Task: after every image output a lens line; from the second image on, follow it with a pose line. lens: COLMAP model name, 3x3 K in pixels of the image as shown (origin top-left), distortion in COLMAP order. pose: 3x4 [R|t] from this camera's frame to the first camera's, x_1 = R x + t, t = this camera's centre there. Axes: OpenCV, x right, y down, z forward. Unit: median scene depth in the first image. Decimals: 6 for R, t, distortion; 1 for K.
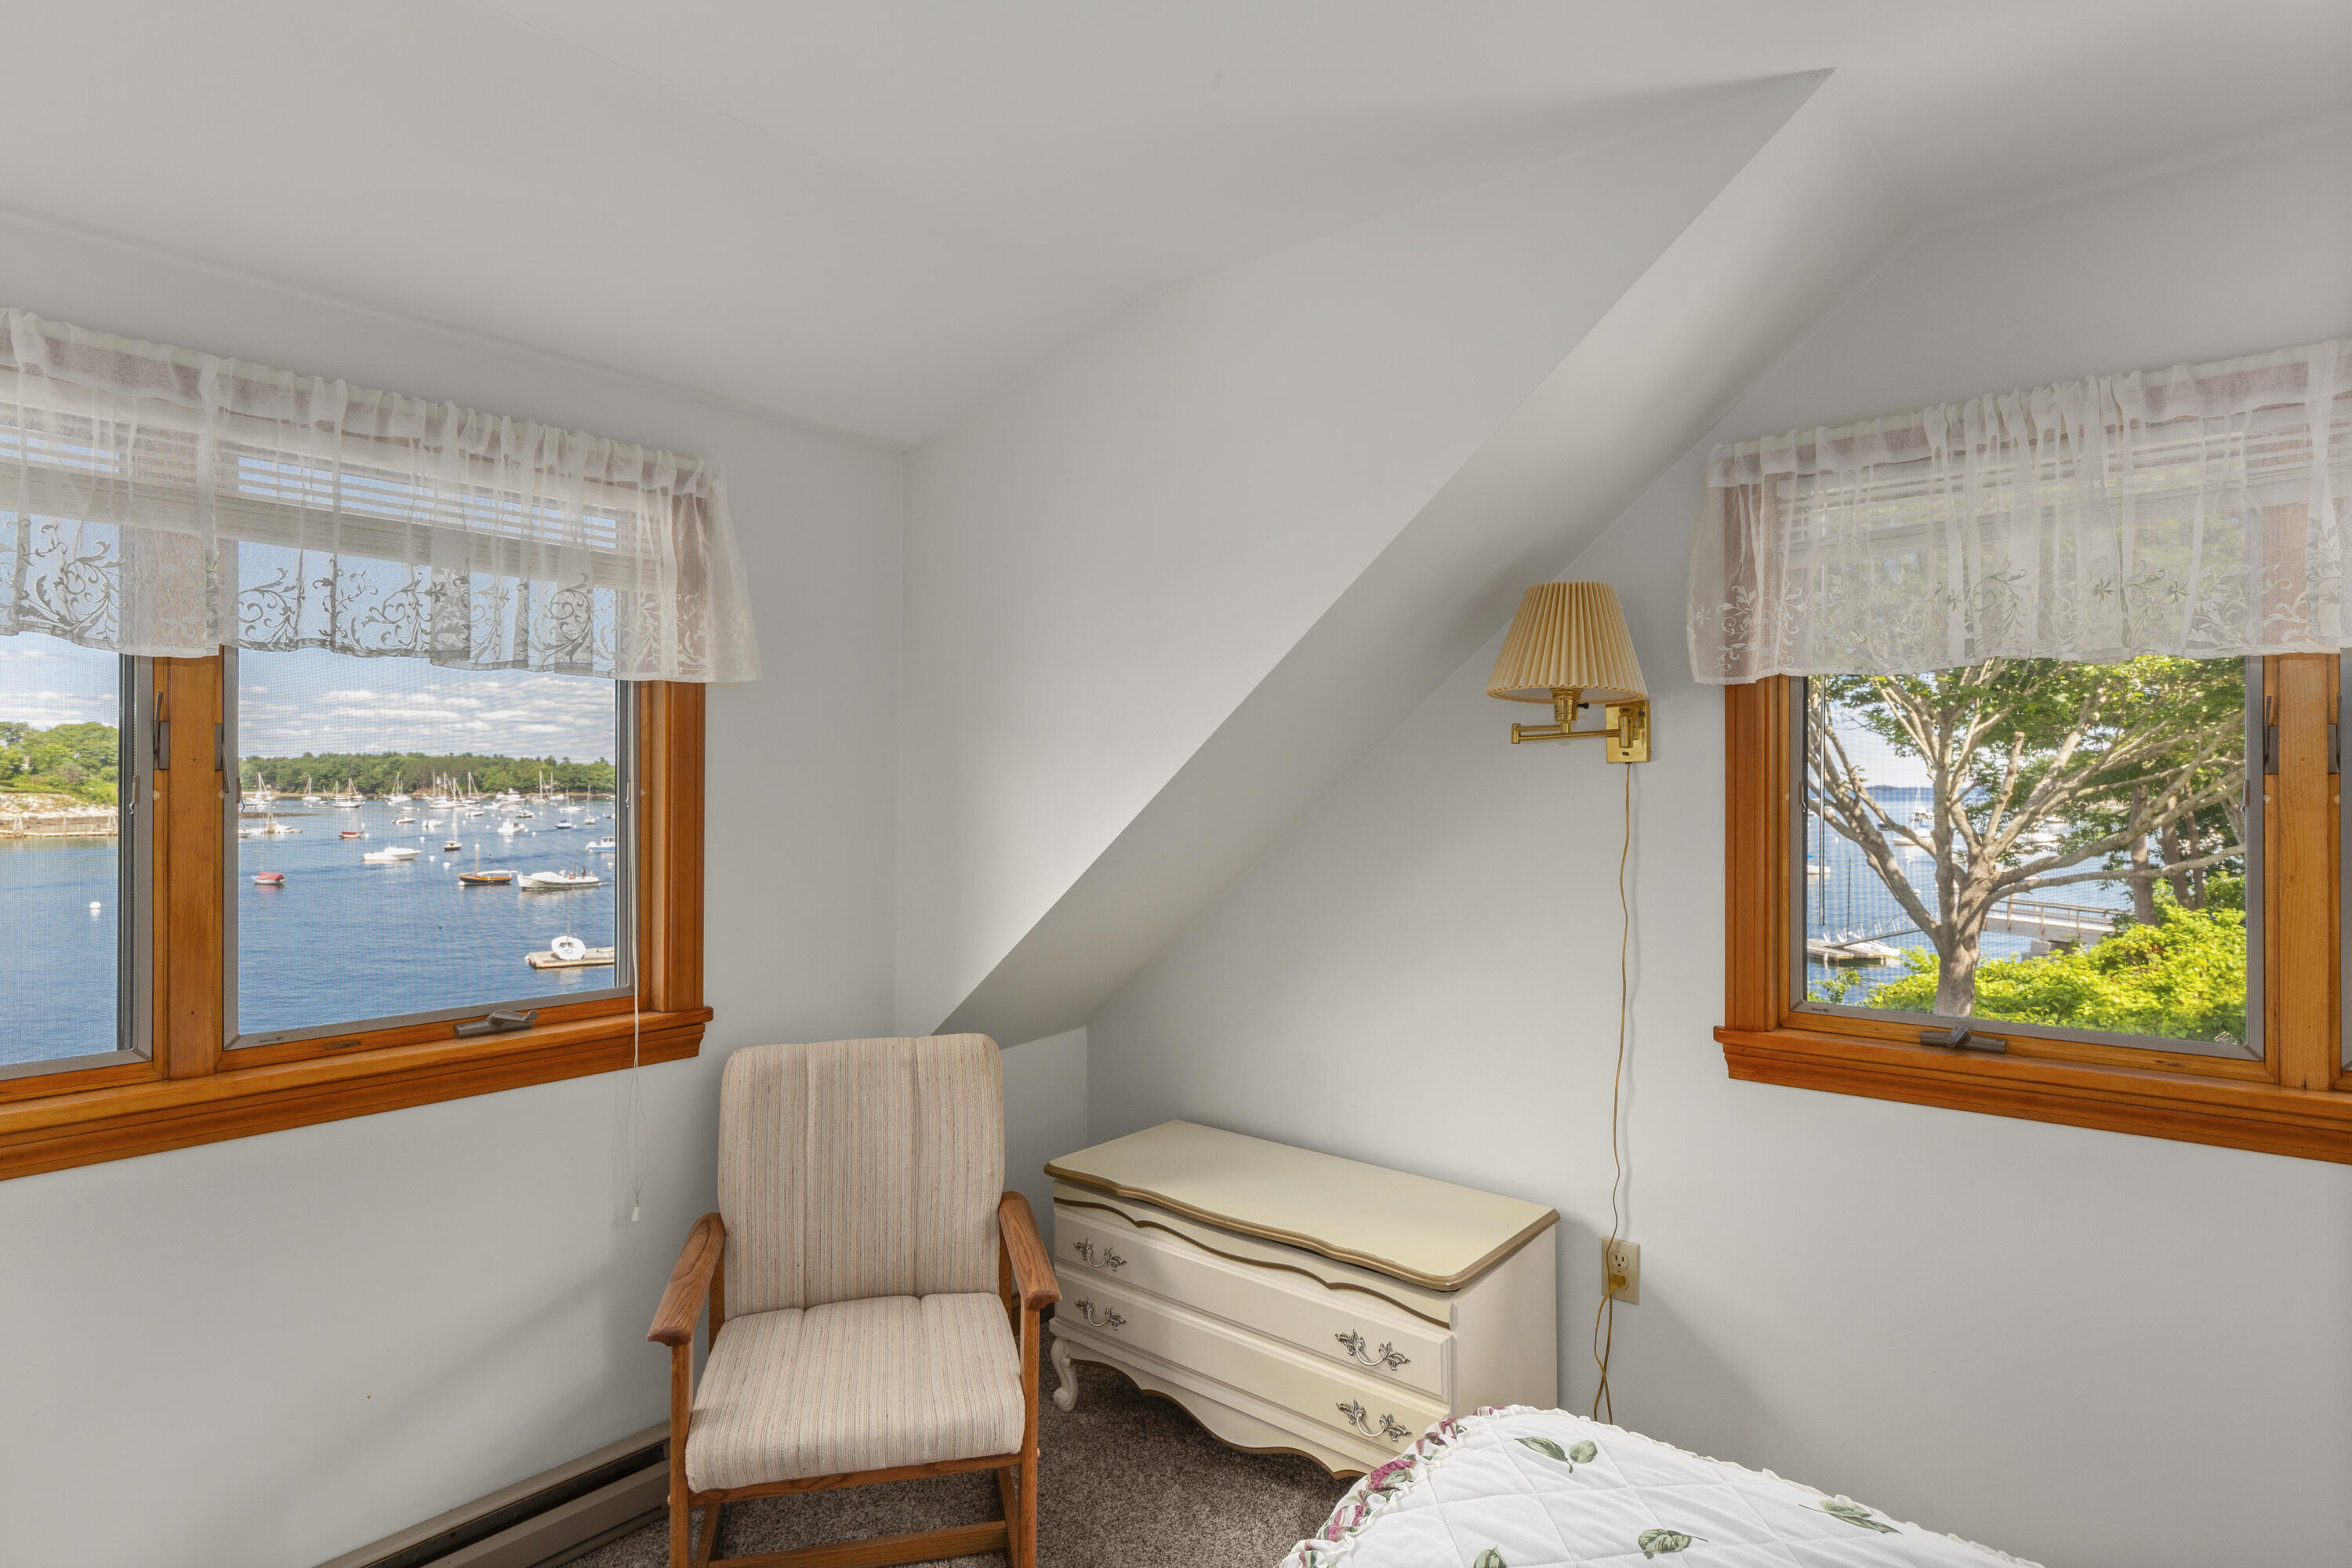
lens RADIAL K [[1242.8, 0, 1183.6], [0, 1242.8, 775.6], [0, 0, 1]] dist [-0.000579, 0.003399]
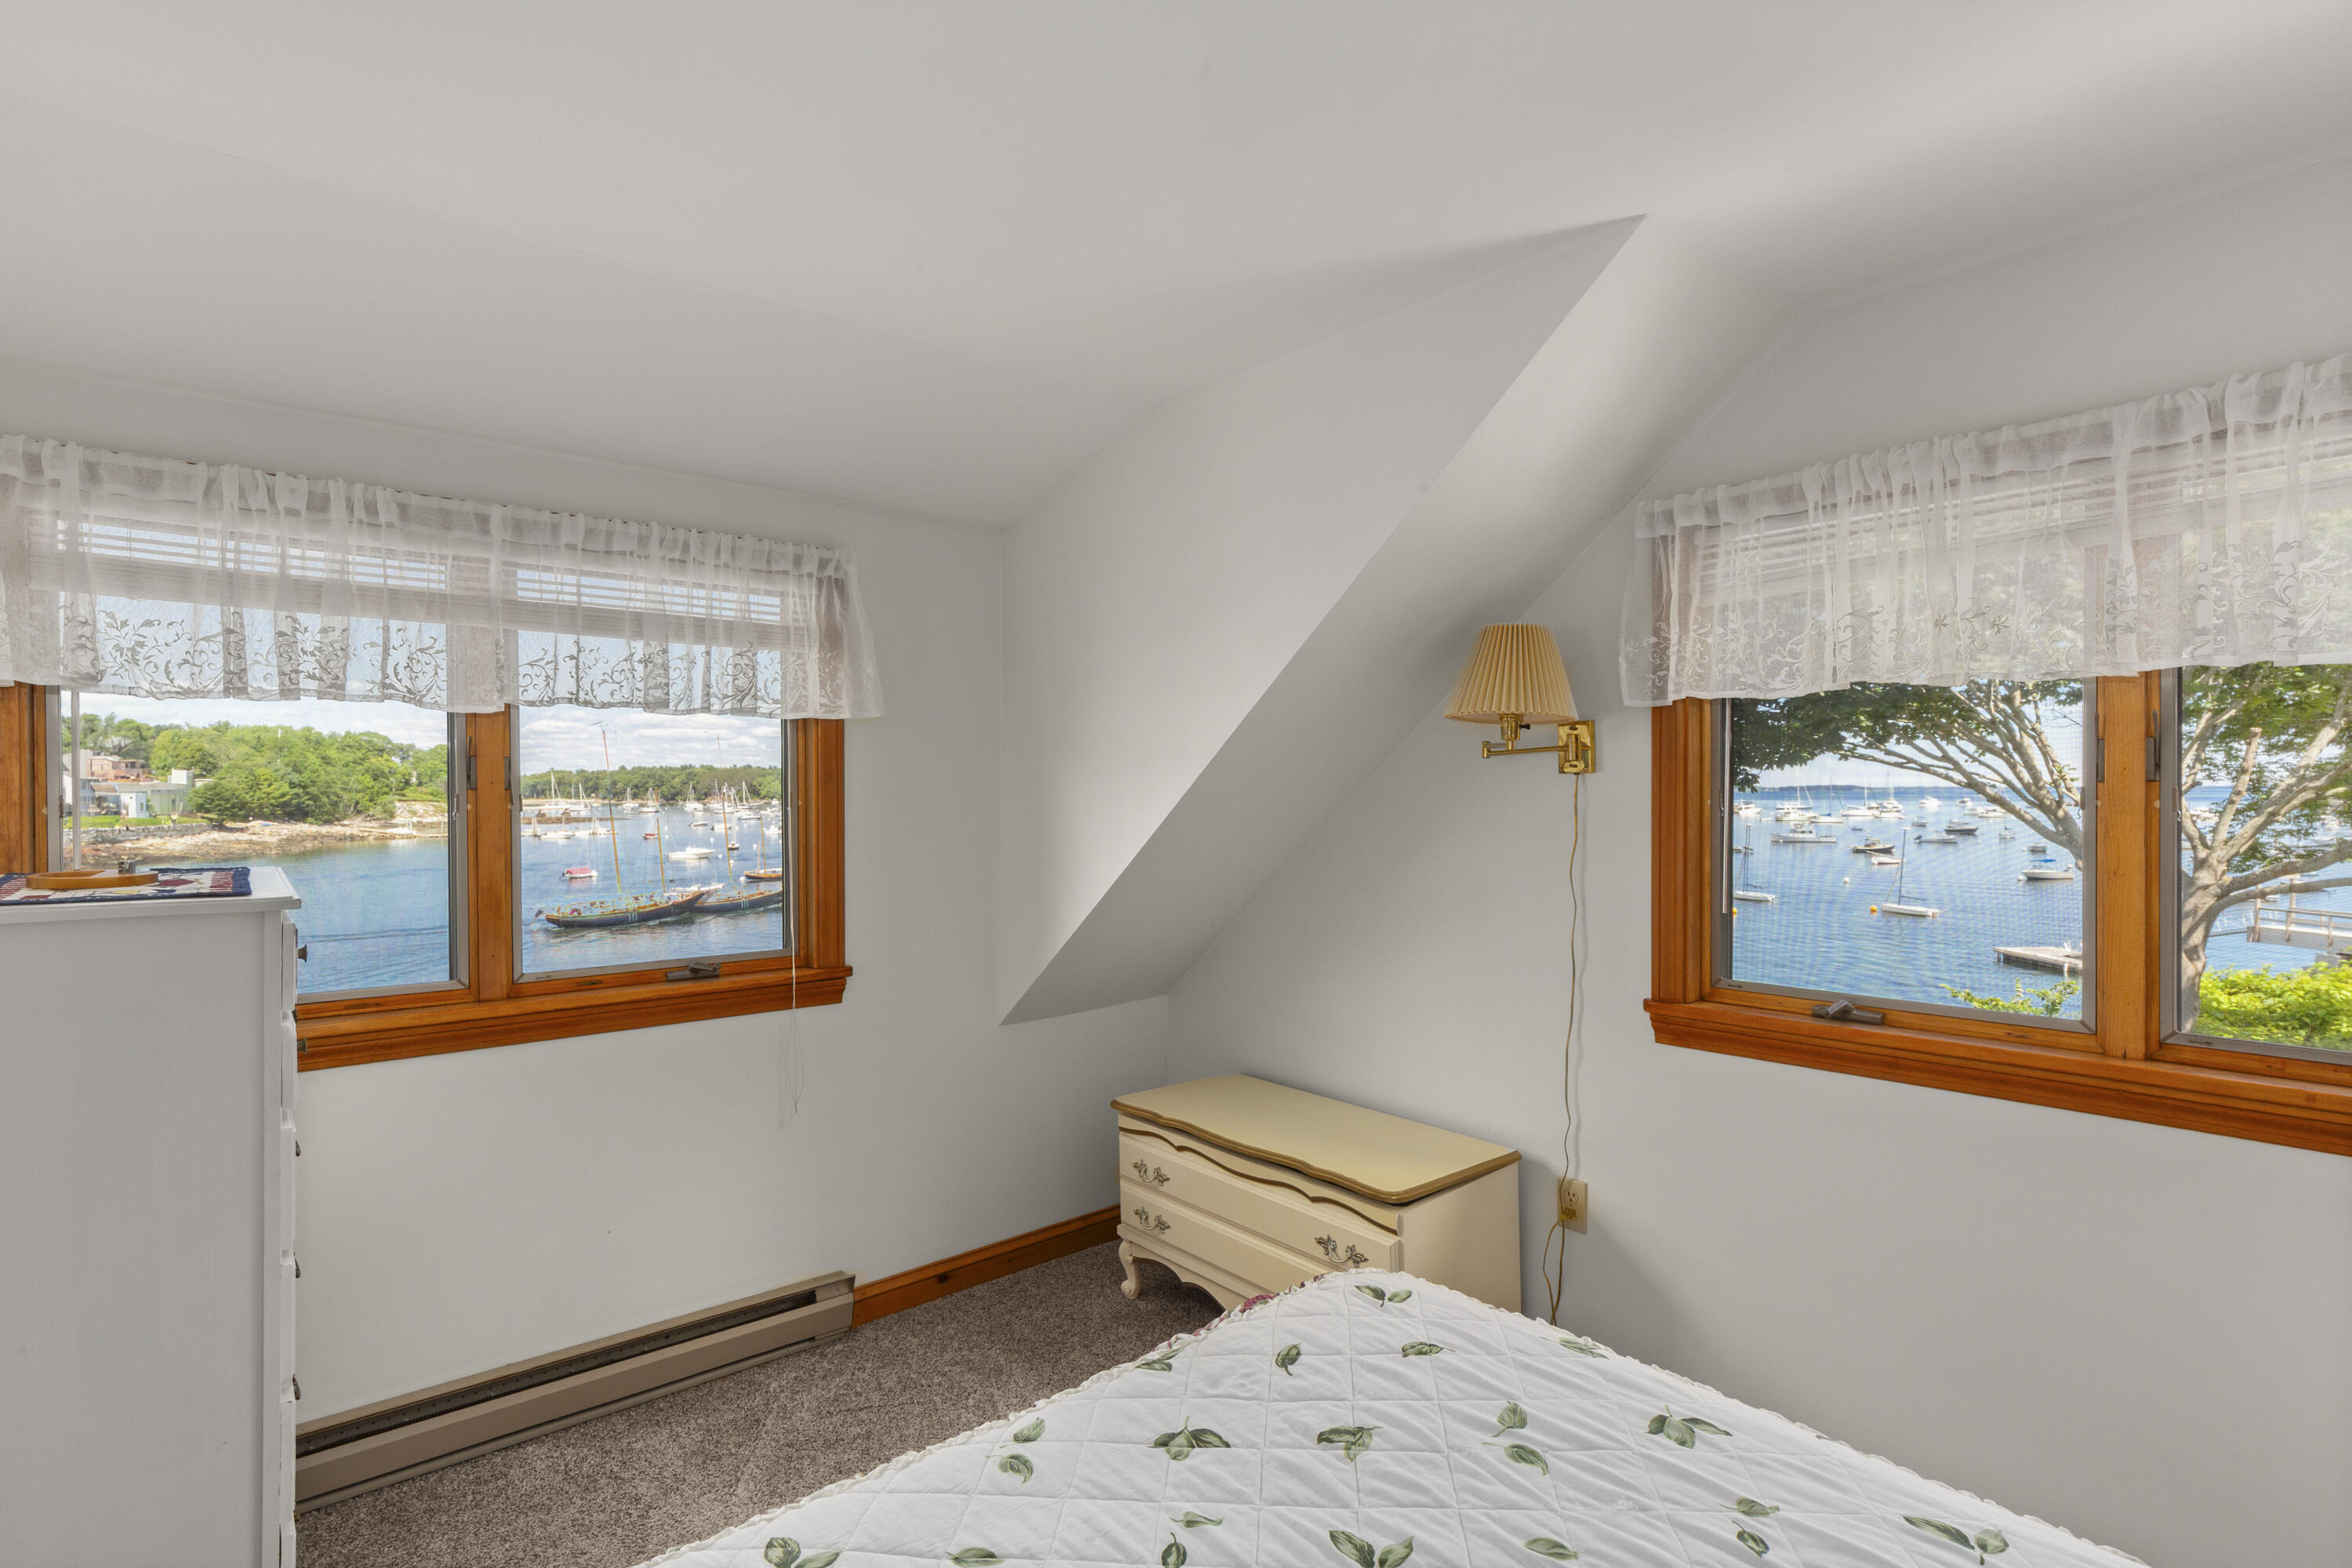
lens RADIAL K [[1185.8, 0, 1172.4], [0, 1185.8, 793.9], [0, 0, 1]] dist [0.006167, 0.000797]
pose [[0.983398, -0.005505, -0.181377, 0.203161], [0.007542, 0.999916, 0.010542, -0.006851], [0.181304, -0.011735, 0.983357, -0.188548]]
